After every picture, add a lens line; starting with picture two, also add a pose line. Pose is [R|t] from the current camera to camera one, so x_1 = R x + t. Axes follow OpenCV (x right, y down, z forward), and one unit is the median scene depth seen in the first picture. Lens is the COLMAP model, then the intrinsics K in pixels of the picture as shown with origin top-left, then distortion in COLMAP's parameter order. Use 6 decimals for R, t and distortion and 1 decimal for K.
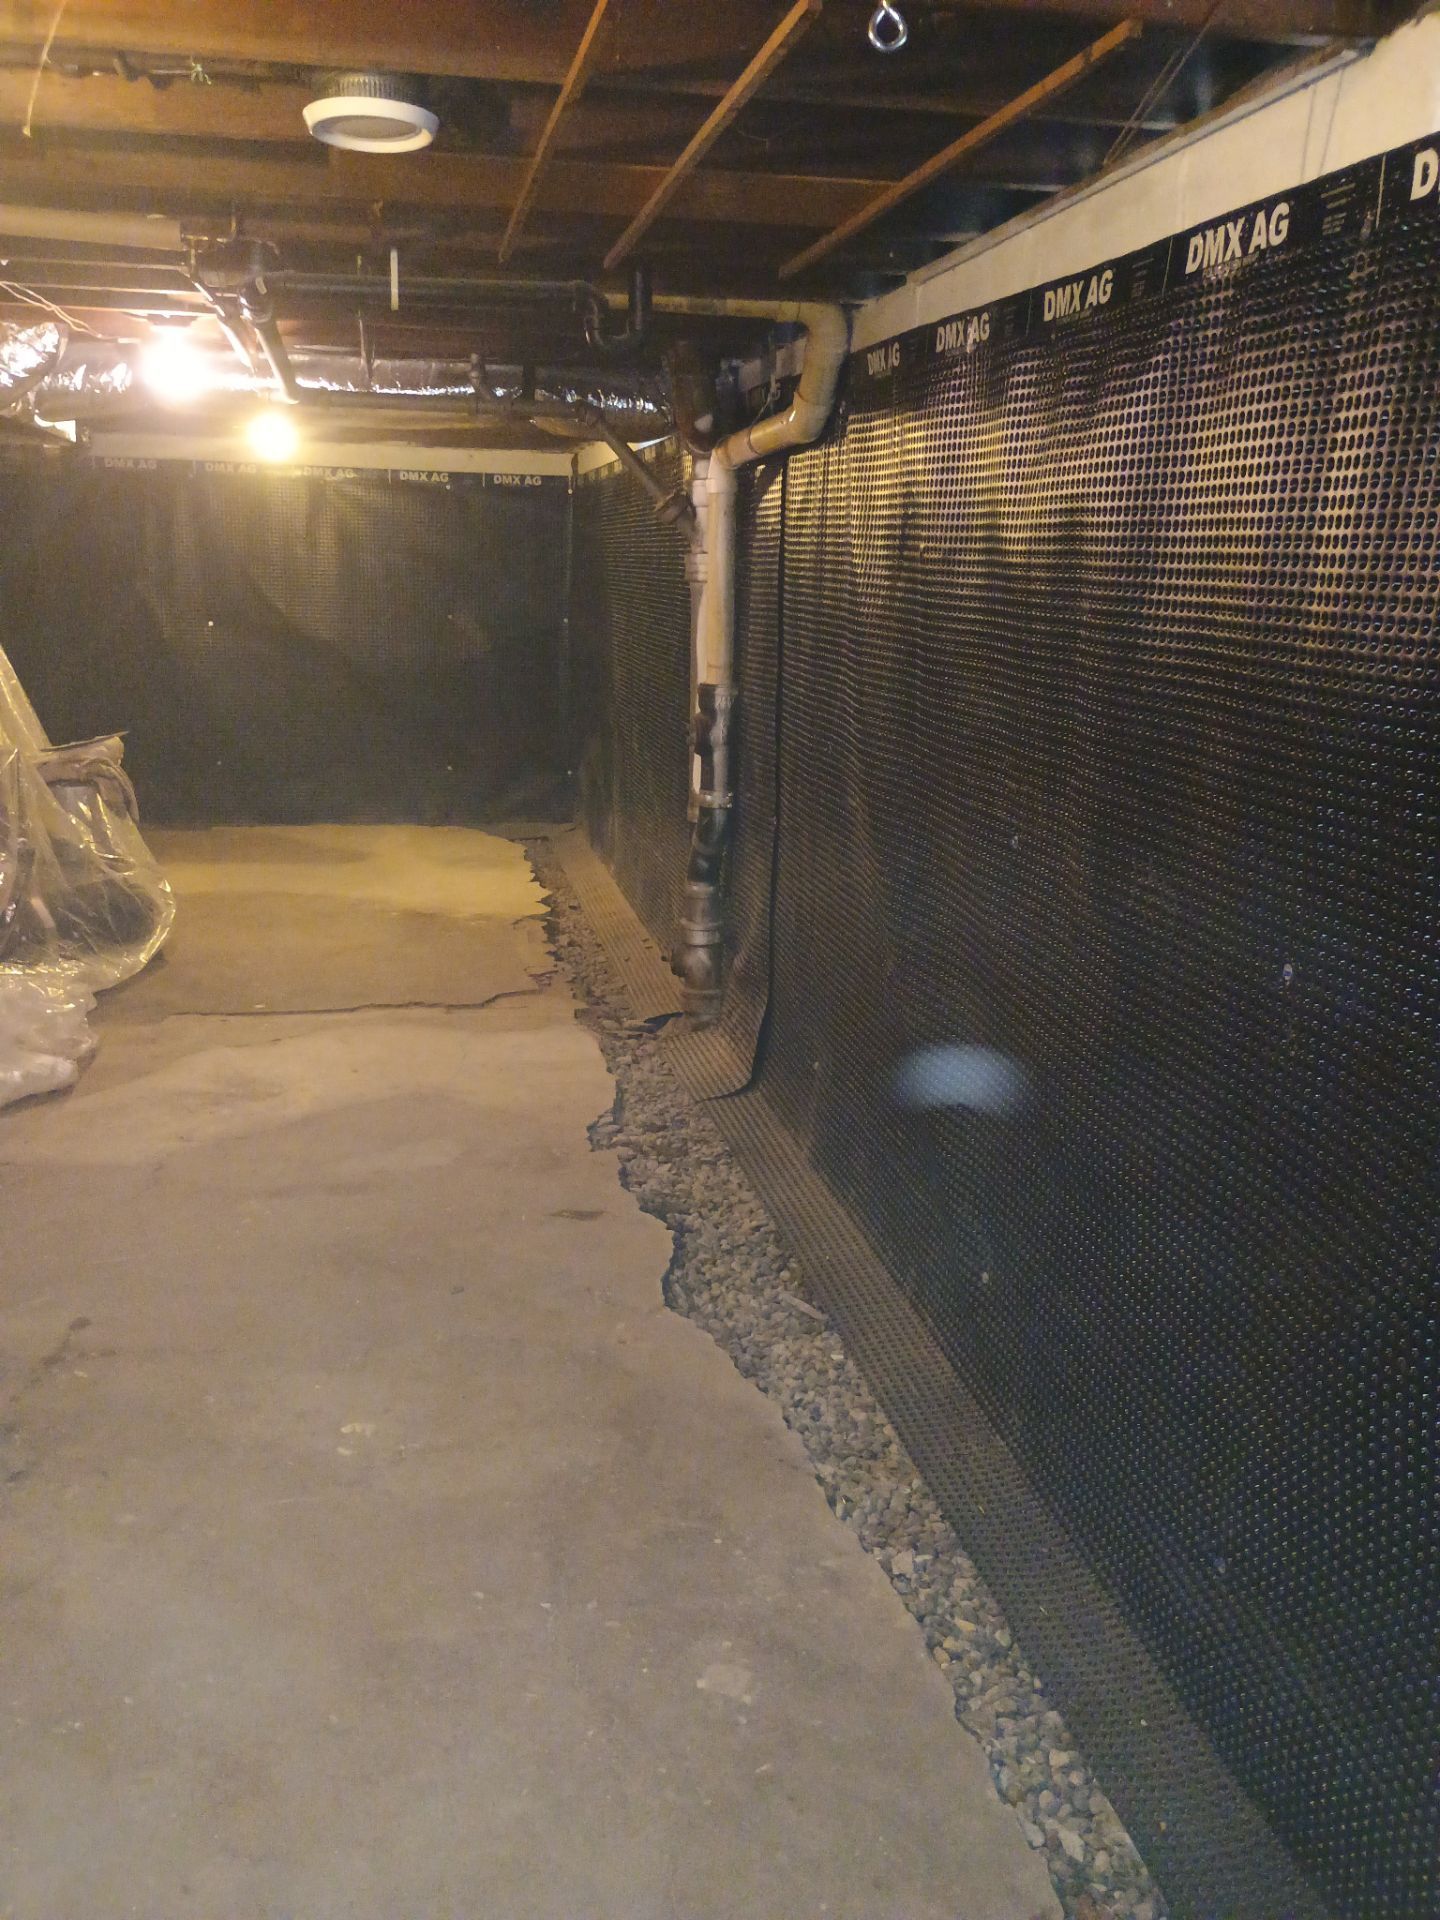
lens RADIAL K [[1655.0, 0, 711.8], [0, 1655.0, 995.5], [0, 0, 1]] dist [0.065998, -0.082544]
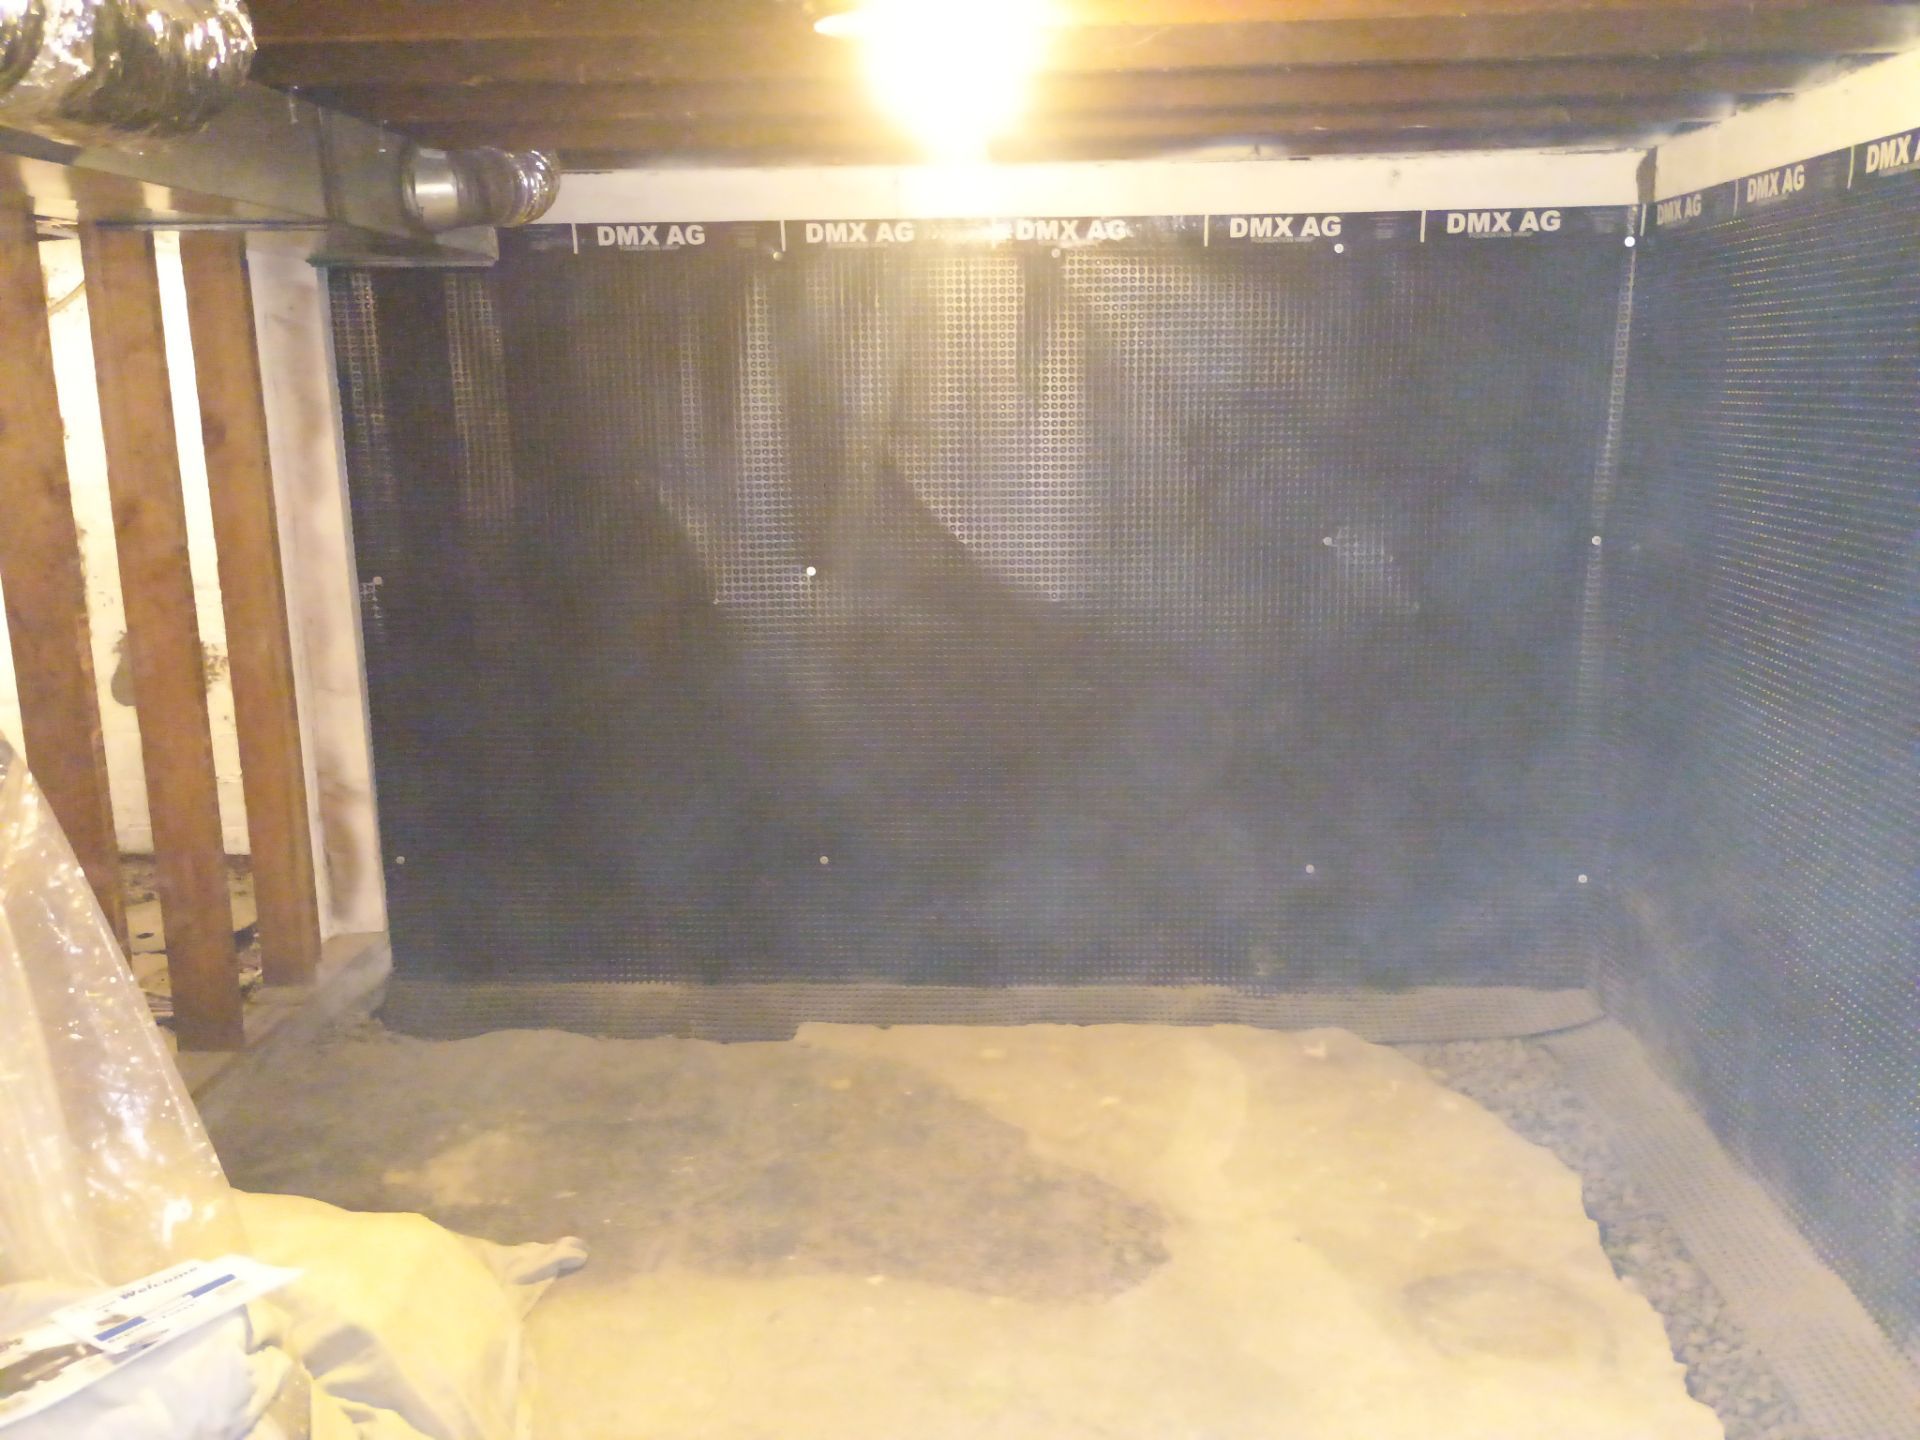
lens RADIAL K [[1655.0, 0, 960.0], [0, 1655.0, 720.0], [0, 0, 1]] dist [0.042199, -0.078413]
pose [[0.970874, 0.012814, -0.239246, -0.151500], [-0.024888, 0.998561, -0.047513, -0.162660], [0.238293, 0.052084, 0.969796, 0.574500]]
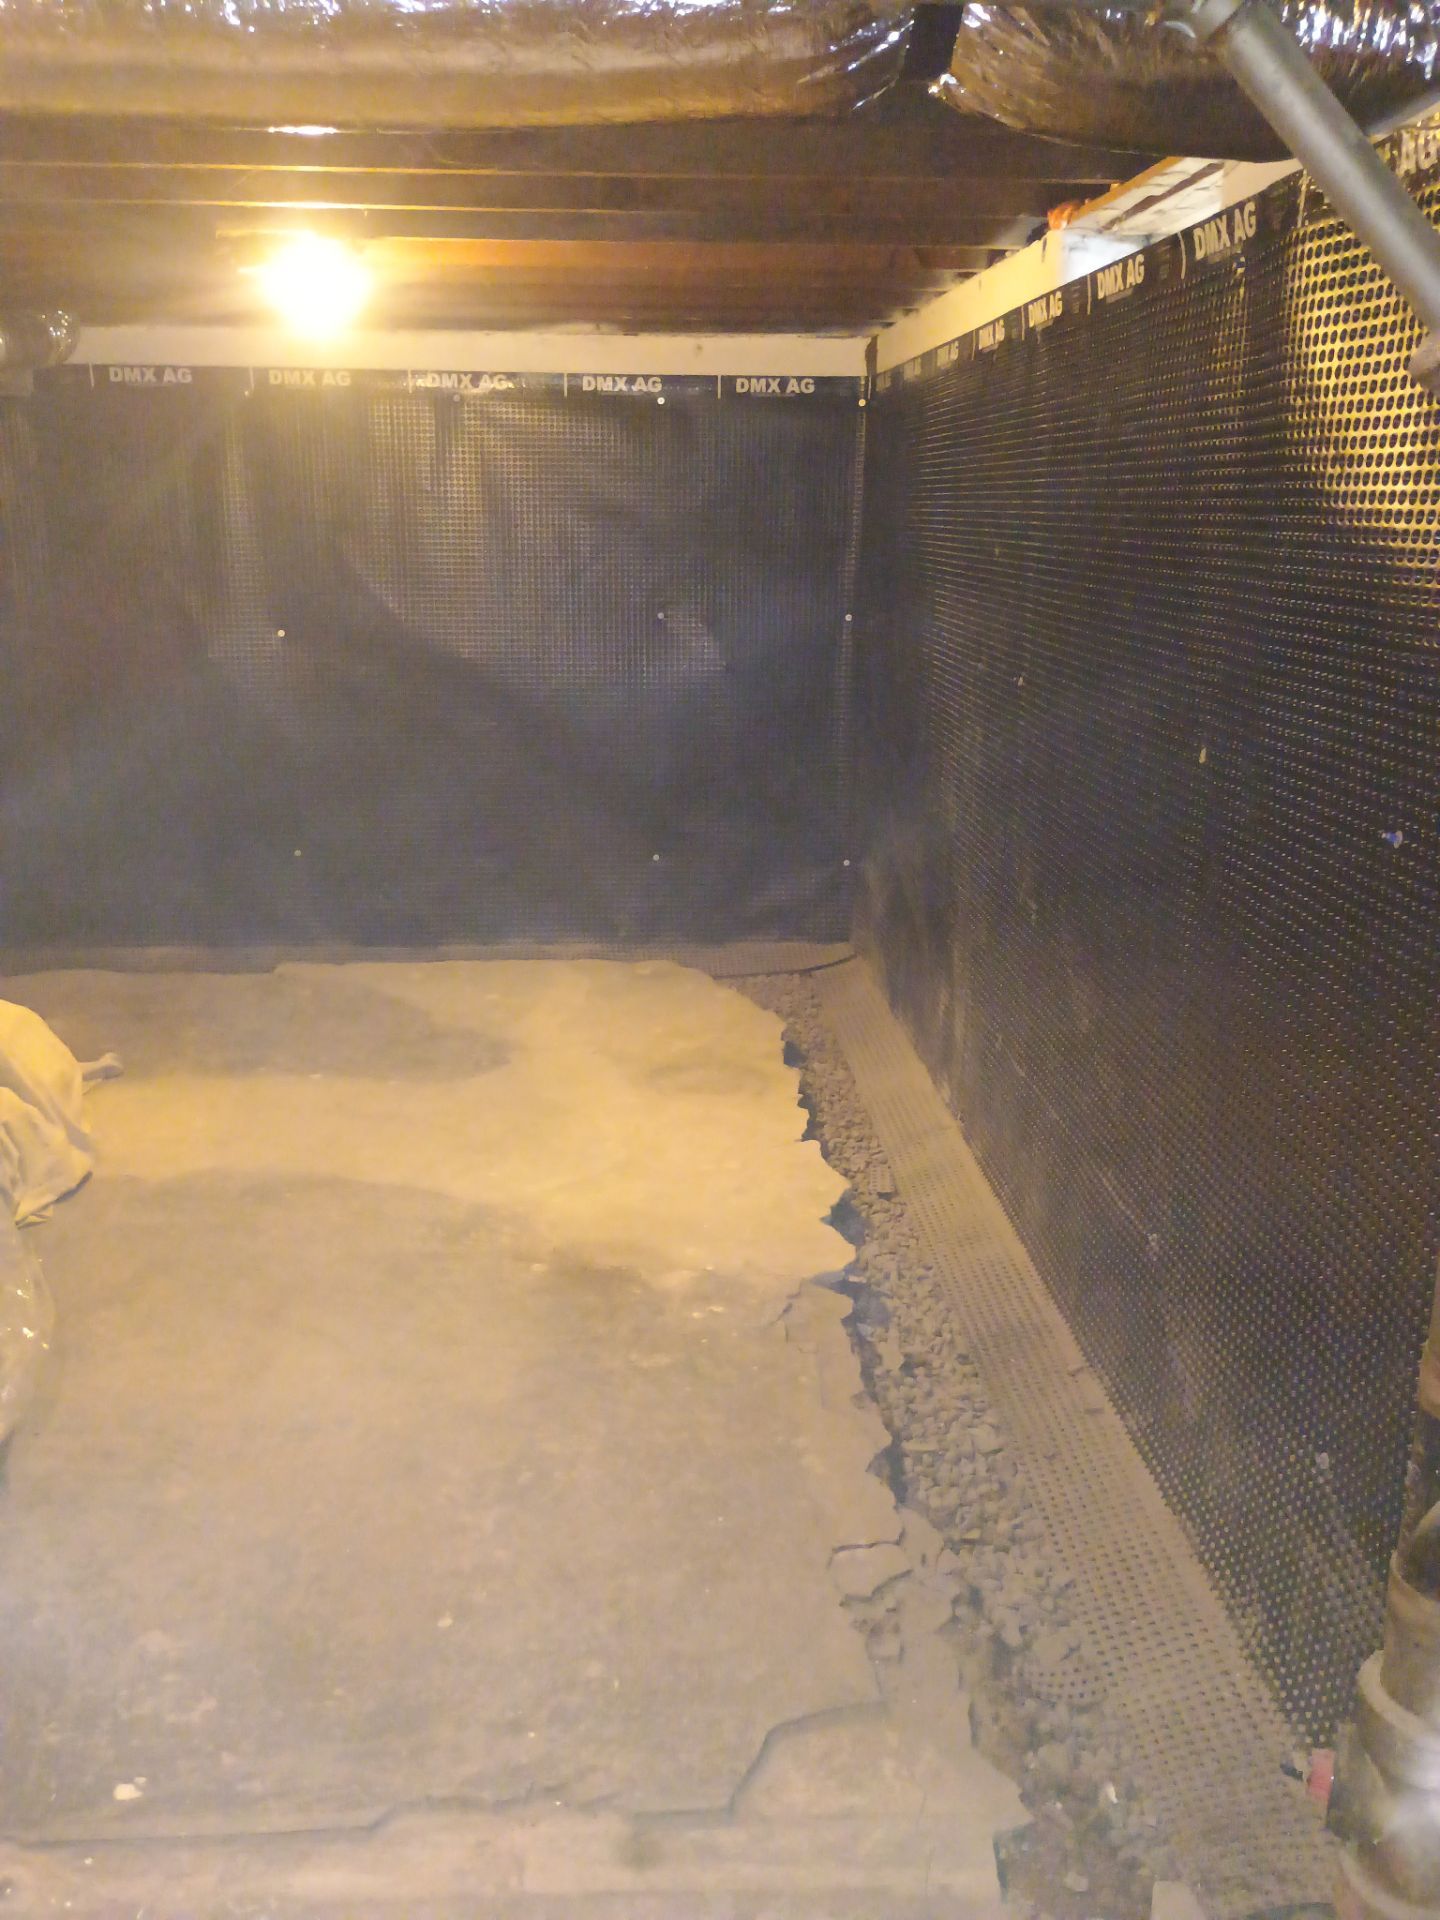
lens RADIAL K [[1689.1, 0, 716.1], [0, 1689.1, 997.8], [0, 0, 1]] dist [0.006585, -0.003118]
pose [[0.992650, 0.018059, -0.119666, -0.062427], [-0.015066, 0.999552, 0.025873, -0.107217], [0.120080, -0.023880, 0.992477, 0.397363]]
